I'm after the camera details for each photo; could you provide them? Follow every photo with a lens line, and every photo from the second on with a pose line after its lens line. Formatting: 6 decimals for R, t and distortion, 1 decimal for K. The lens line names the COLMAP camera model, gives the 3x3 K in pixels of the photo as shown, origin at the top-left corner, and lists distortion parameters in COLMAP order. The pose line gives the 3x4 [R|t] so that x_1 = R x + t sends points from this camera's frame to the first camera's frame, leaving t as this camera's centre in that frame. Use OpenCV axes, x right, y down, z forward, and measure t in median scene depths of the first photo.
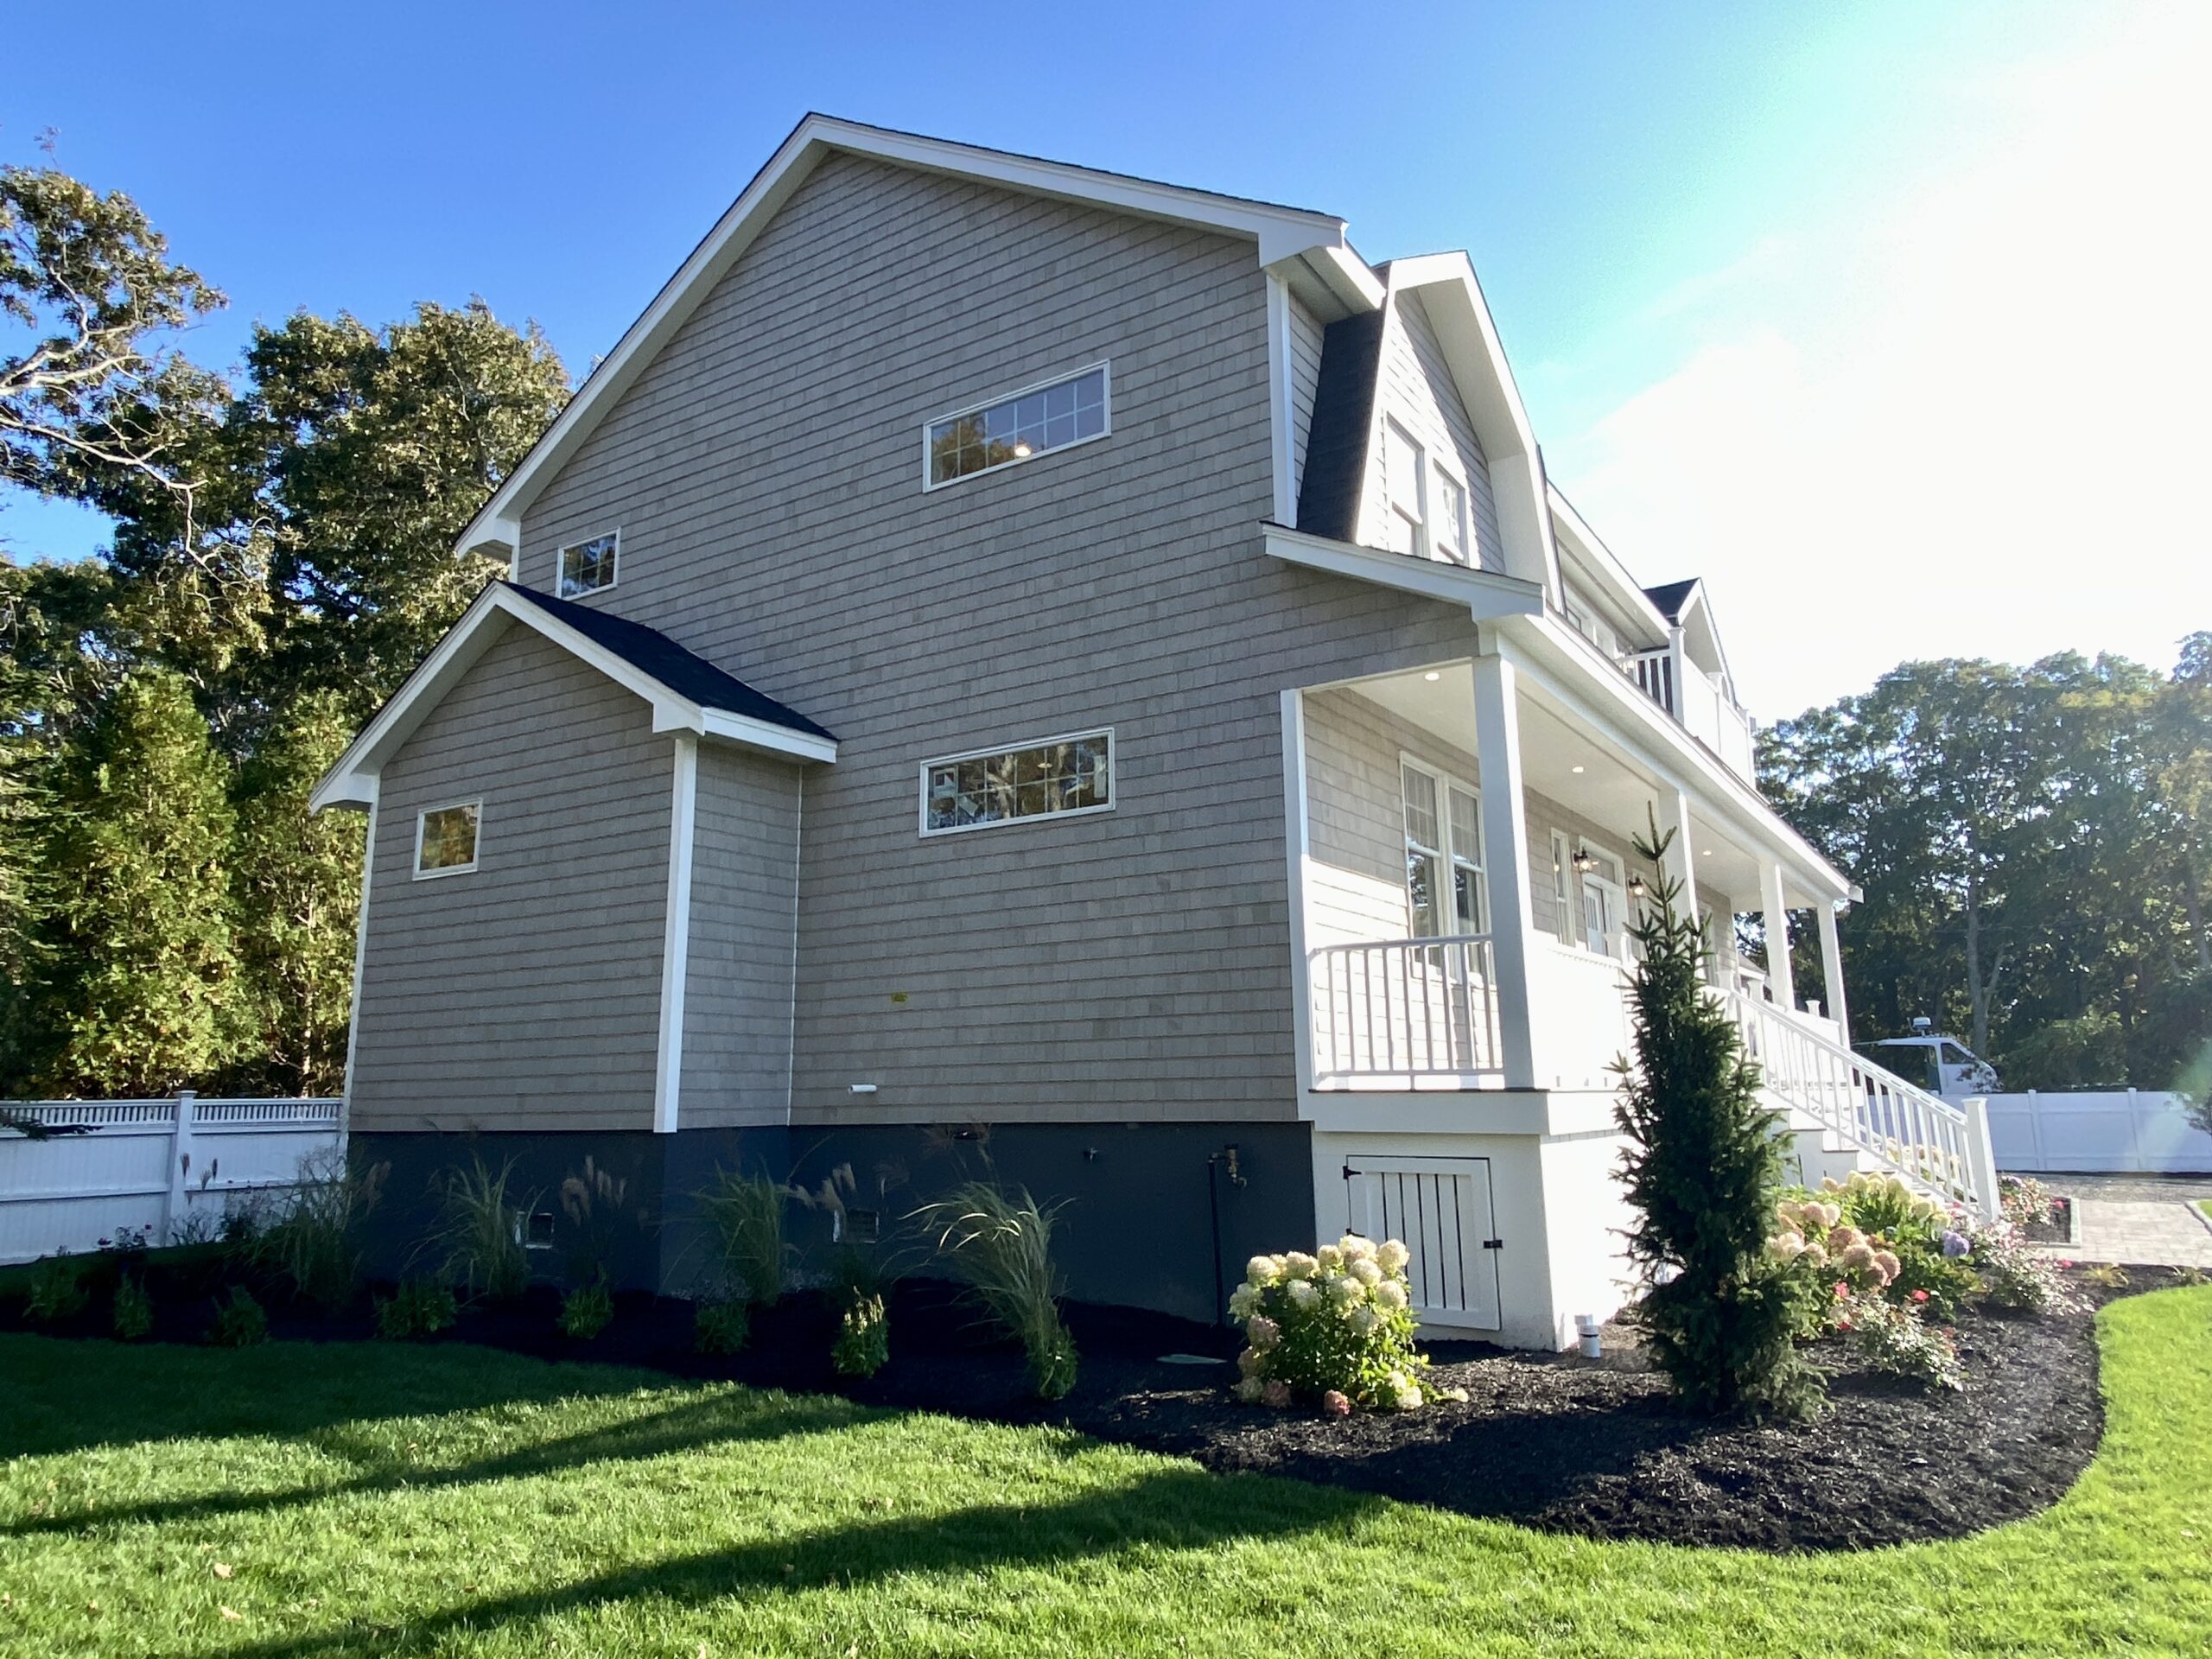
lens RADIAL K [[1428.1, 0, 1115.6], [0, 1428.1, 819.0], [0, 0, 1]] dist [0.085414, -0.107290]
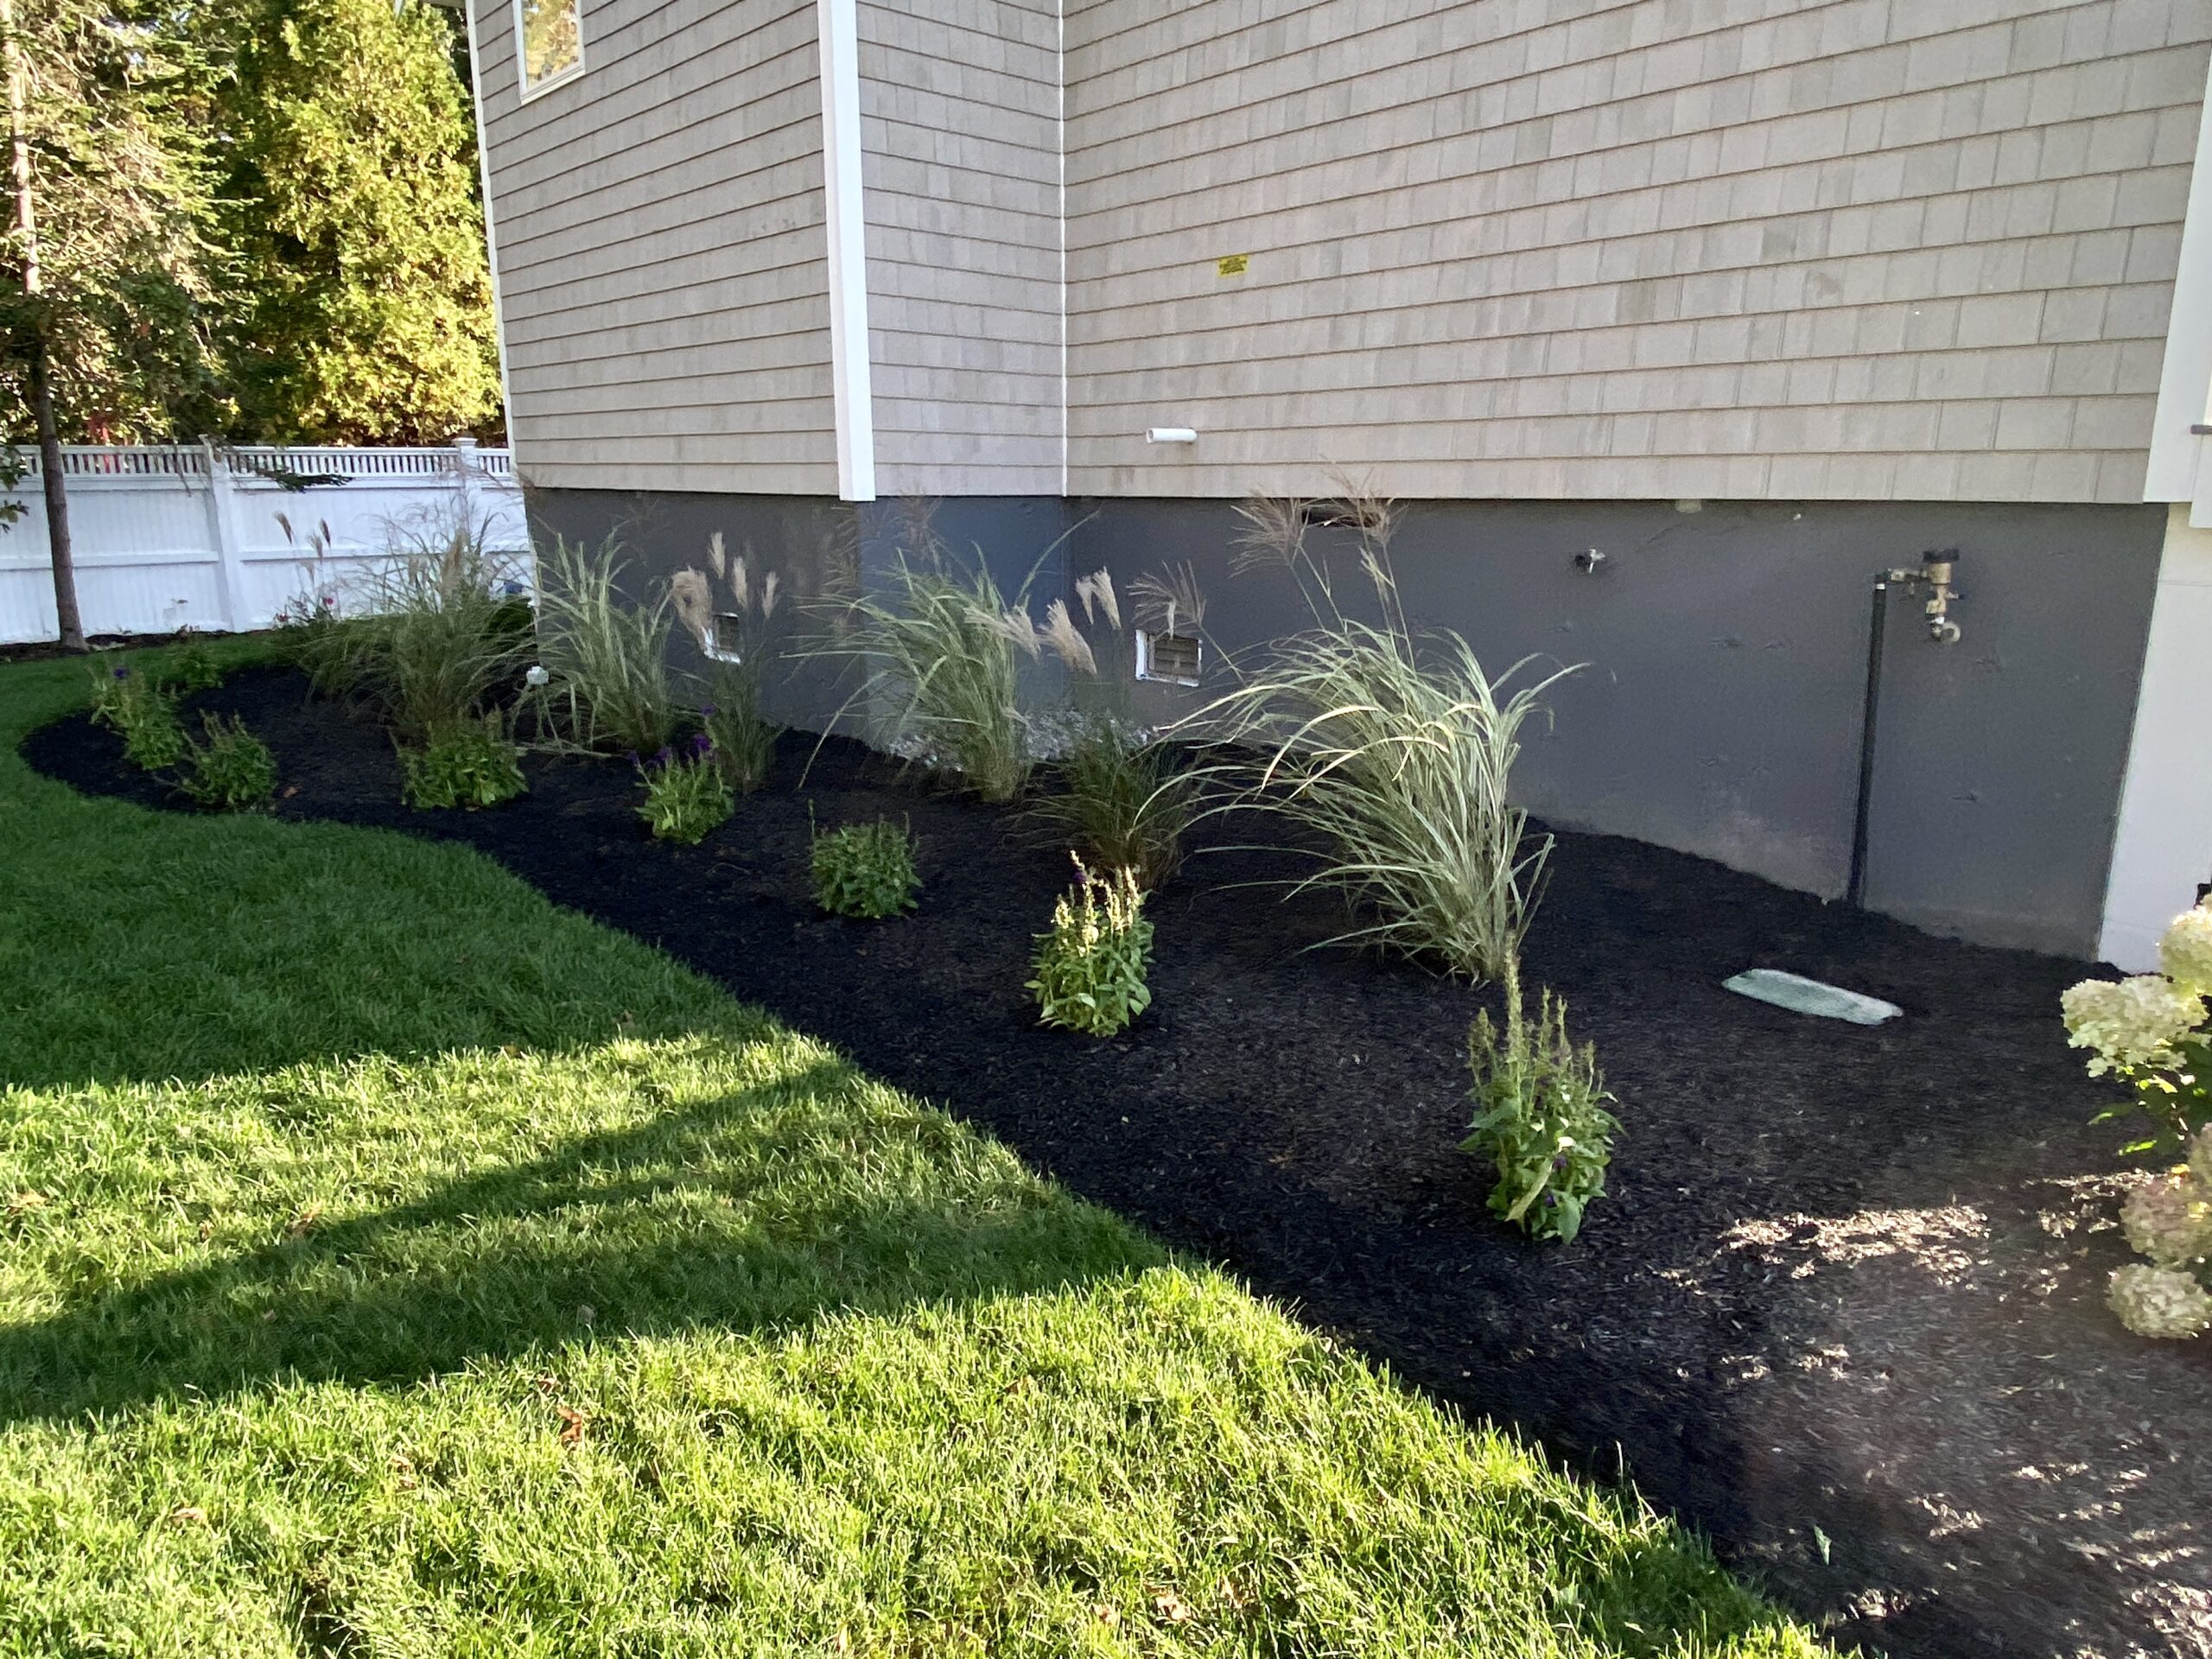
lens RADIAL K [[1428.1, 0, 1115.6], [0, 1428.1, 819.0], [0, 0, 1]] dist [0.085414, -0.107290]
pose [[0.964517, 0.076135, -0.252805, -0.039083], [0.035291, 0.911748, 0.409231, 0.091639], [0.261651, -0.403632, 0.876710, 0.424312]]
